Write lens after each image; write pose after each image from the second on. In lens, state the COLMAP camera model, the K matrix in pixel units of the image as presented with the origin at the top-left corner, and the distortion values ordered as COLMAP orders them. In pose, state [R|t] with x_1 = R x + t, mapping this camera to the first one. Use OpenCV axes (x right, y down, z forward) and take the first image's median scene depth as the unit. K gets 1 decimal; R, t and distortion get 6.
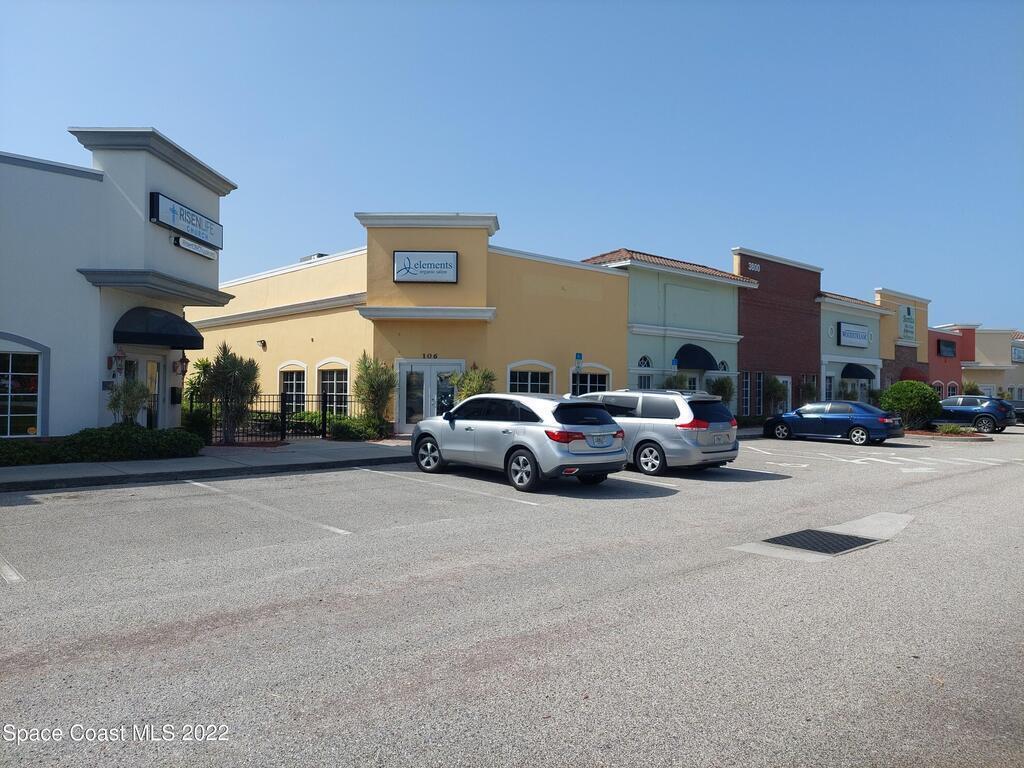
lens RADIAL K [[719.0, 0, 508.3], [0, 719.0, 385.7], [0, 0, 1]] dist [0.069853, -0.000027]
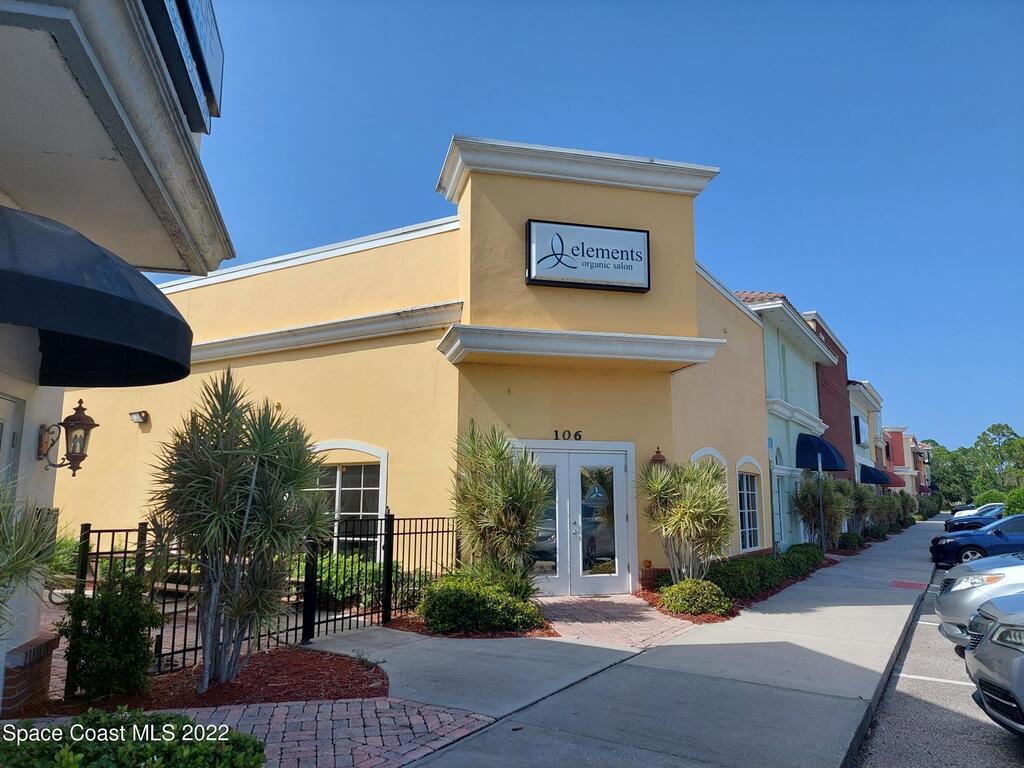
lens RADIAL K [[719.0, 0, 517.0], [0, 719.0, 384.4], [0, 0, 1]] dist [0.069853, -0.000027]
pose [[0.960304, 0.033513, 0.276934, -0.295704], [0.008380, 0.988843, -0.148726, -0.001756], [-0.278828, 0.145143, 0.949309, 0.541990]]
